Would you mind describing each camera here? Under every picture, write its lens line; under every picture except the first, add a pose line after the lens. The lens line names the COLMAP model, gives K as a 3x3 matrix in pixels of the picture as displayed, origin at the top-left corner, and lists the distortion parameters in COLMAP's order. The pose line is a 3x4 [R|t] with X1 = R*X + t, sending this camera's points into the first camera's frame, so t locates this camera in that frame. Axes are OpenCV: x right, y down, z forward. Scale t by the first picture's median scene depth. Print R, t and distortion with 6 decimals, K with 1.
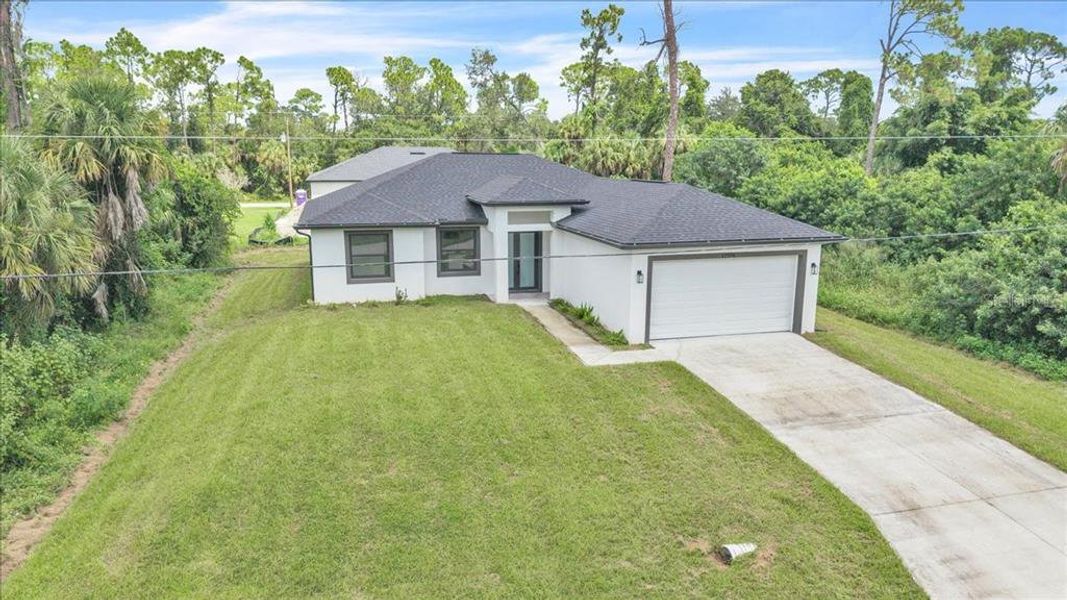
lens RADIAL K [[734.9, 0, 533.5], [0, 734.9, 300.0], [0, 0, 1]] dist [0.031668, -0.040356]
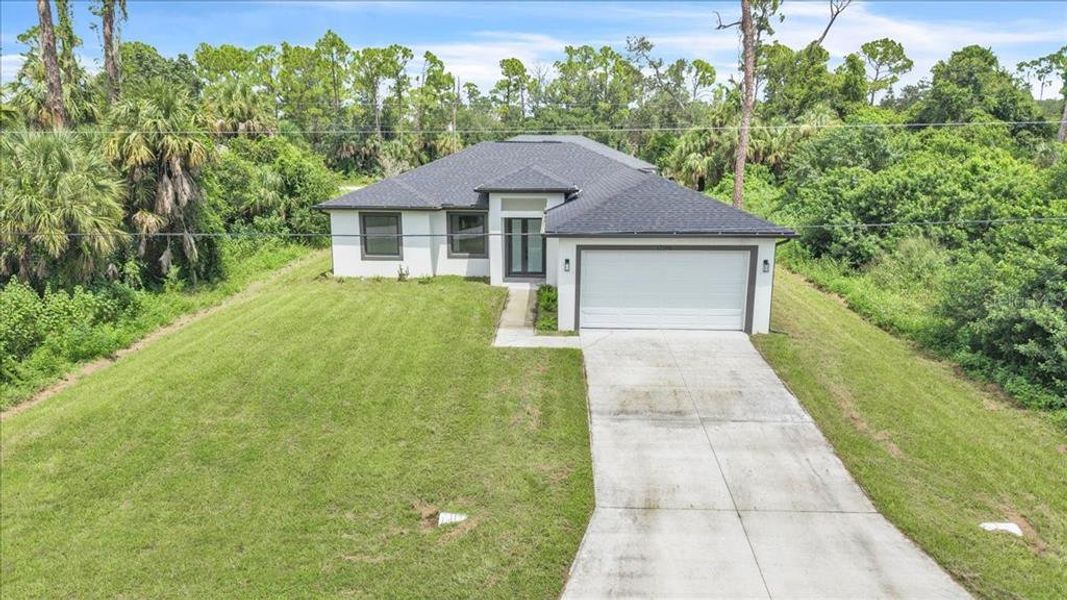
lens RADIAL K [[734.9, 0, 533.5], [0, 734.9, 300.0], [0, 0, 1]] dist [0.031668, -0.040356]
pose [[0.955133, 0.063387, -0.289316, 0.323303], [-0.058423, 0.997959, 0.025772, -0.005193], [0.290359, -0.007713, 0.956887, 0.008844]]
